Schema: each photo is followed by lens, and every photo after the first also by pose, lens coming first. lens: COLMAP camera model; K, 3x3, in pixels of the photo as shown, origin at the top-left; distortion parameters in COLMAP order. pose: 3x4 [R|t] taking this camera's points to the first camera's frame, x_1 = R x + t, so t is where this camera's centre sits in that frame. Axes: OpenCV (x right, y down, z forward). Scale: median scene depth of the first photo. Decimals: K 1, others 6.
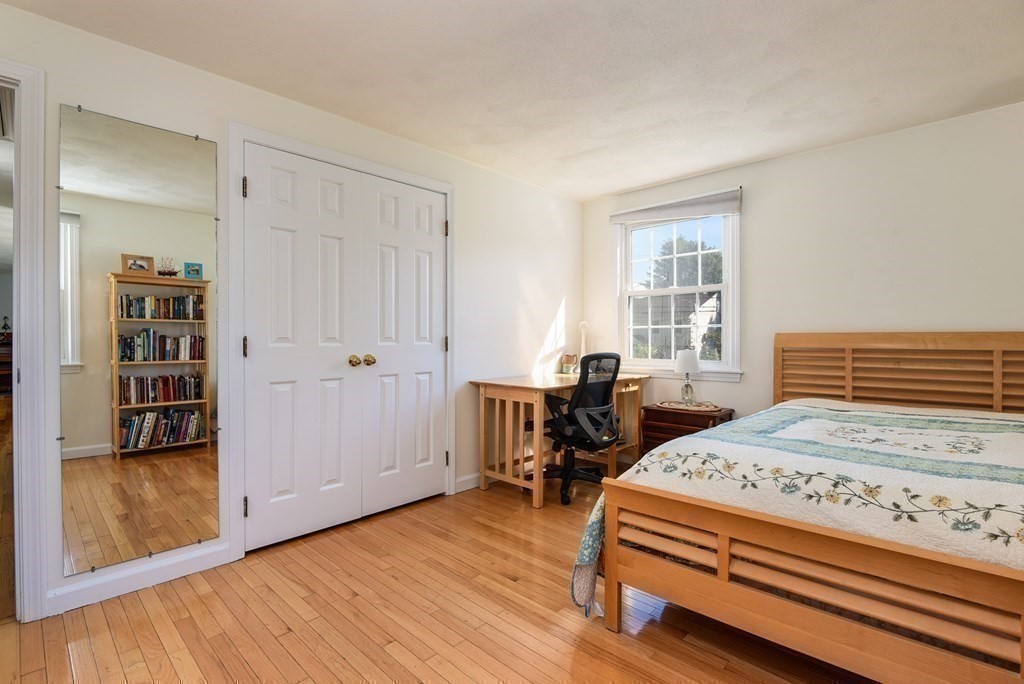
lens RADIAL K [[472.5, 0, 508.8], [0, 472.5, 337.4], [0, 0, 1]] dist [-0.018199, -0.001073]
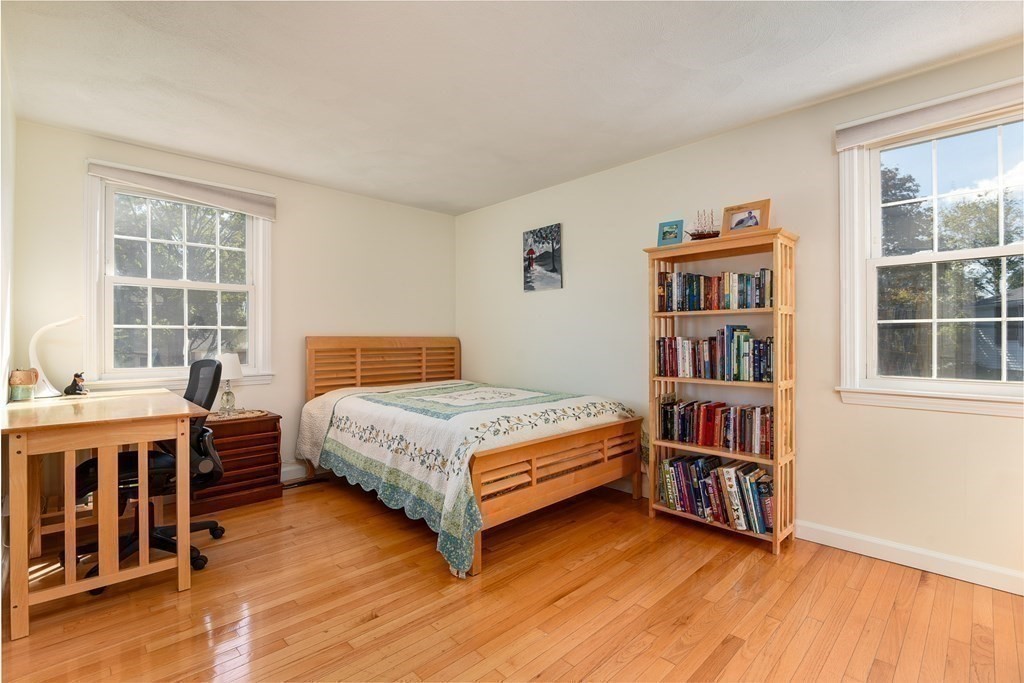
lens RADIAL K [[472.5, 0, 509.8], [0, 472.5, 341.0], [0, 0, 1]] dist [-0.018199, -0.001073]
pose [[0.031053, -0.003044, 0.999513, -0.615334], [0.000801, 0.999995, 0.003021, -0.000535], [-0.999517, 0.000707, 0.031056, 0.520327]]
